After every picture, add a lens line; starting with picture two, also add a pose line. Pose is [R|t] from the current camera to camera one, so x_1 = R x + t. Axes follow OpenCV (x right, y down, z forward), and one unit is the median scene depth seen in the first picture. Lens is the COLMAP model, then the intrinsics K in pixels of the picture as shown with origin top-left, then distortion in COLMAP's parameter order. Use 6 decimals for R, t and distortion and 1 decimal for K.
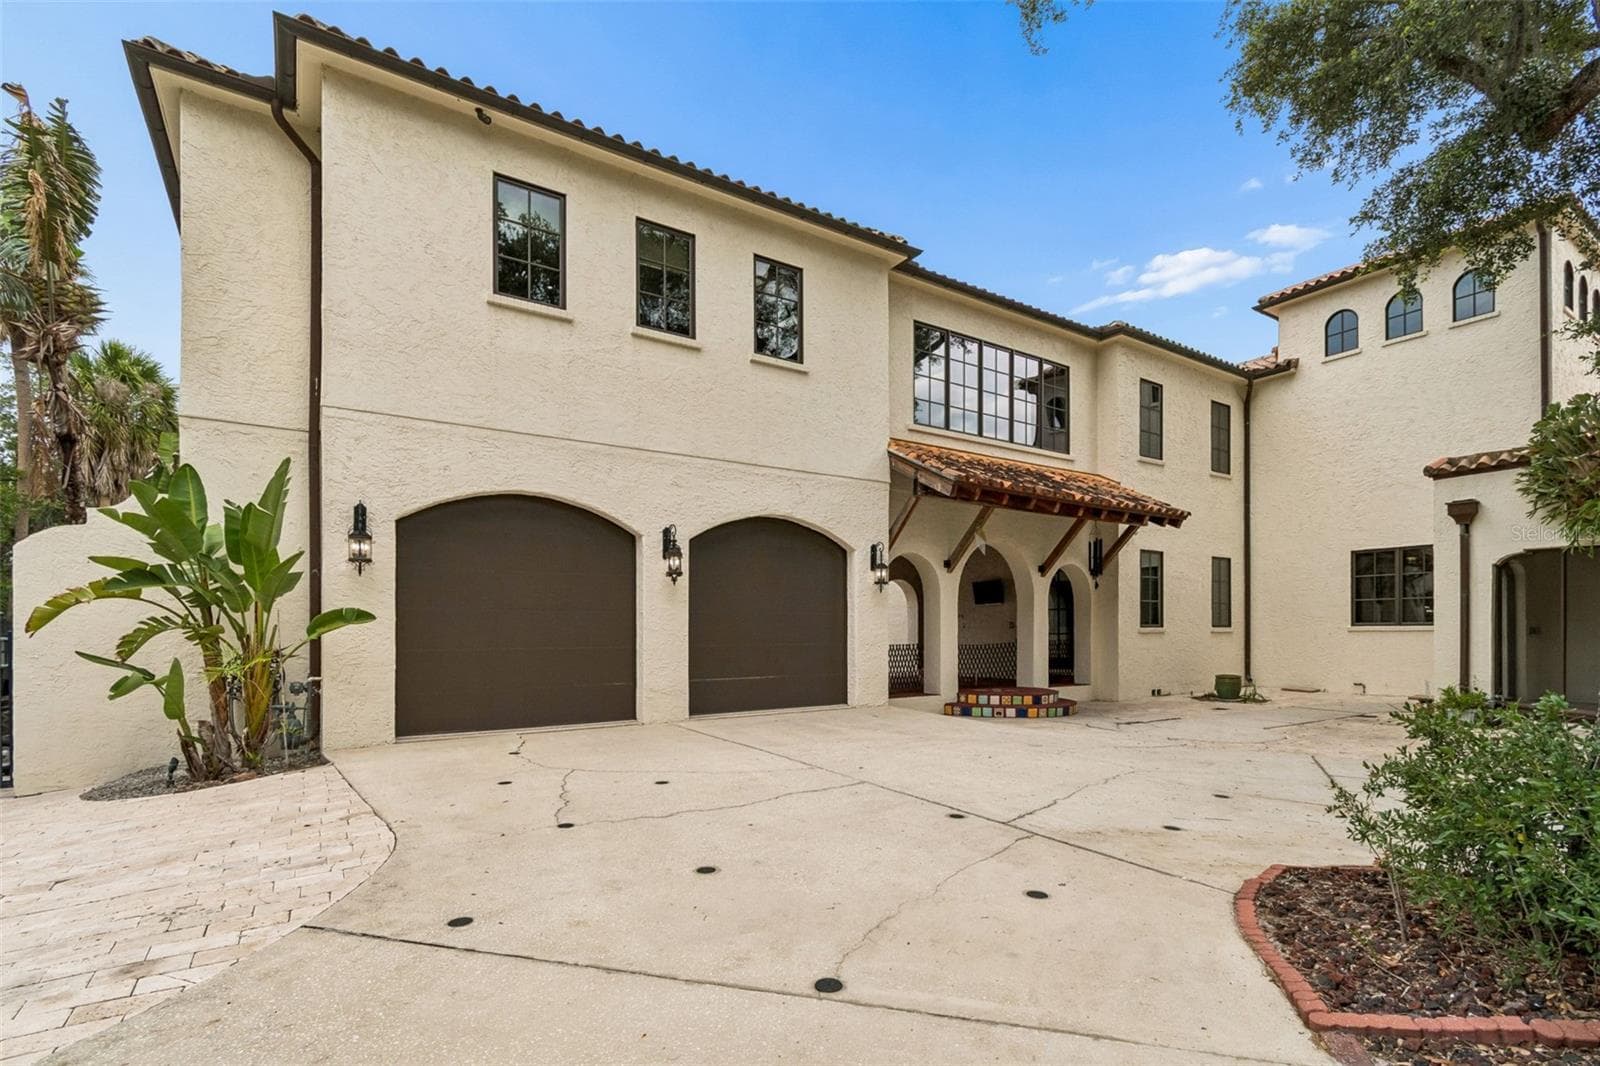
lens RADIAL K [[756.2, 0, 801.8], [0, 756.2, 626.6], [0, 0, 1]] dist [-0.001730, 0.000291]
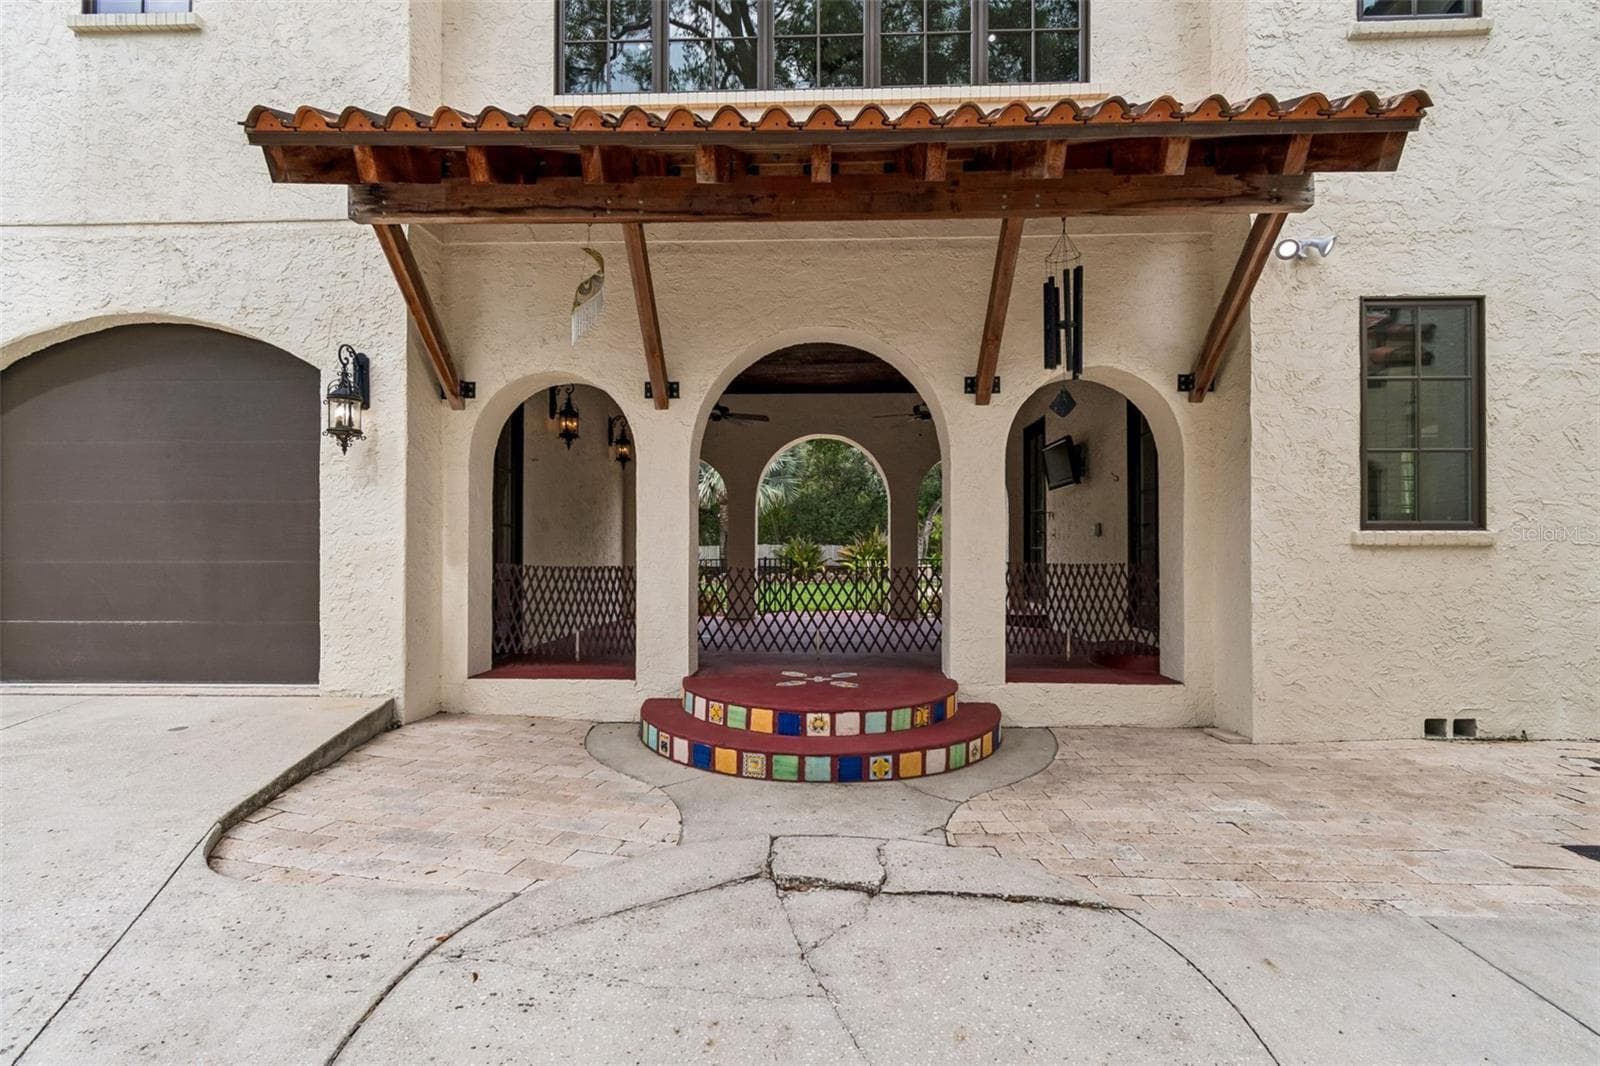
lens RADIAL K [[721.7, 0, 800.0], [0, 721.7, 533.0], [0, 0, 1]] dist [0.001496, -0.000442]
pose [[0.806552, 0.001930, -0.591160, 0.815111], [-0.001744, 0.999998, 0.000886, 0.004637], [0.591161, 0.000316, 0.806554, 1.107161]]
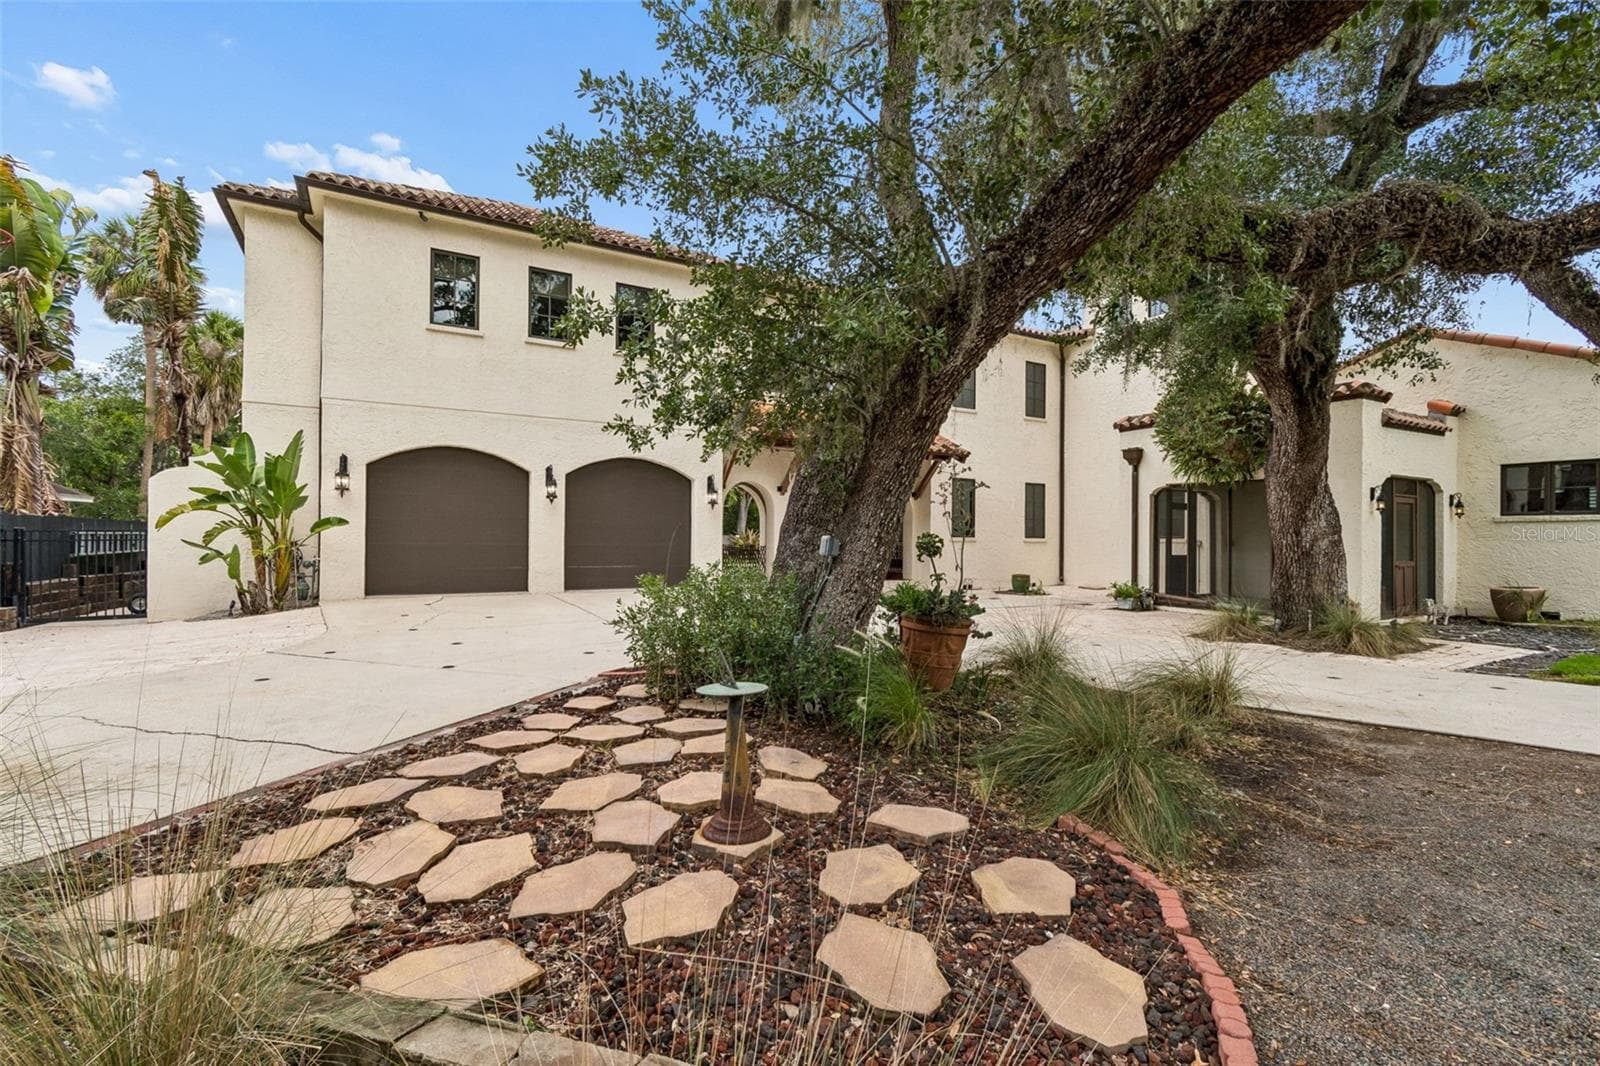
lens RADIAL K [[721.7, 0, 800.0], [0, 721.7, 533.0], [0, 0, 1]] dist [0.001496, -0.000442]
pose [[0.997906, 0.015723, -0.062741, 0.491750], [-0.015681, 0.999876, 0.001163, -0.006190], [0.062751, -0.000177, 0.998029, -0.498471]]
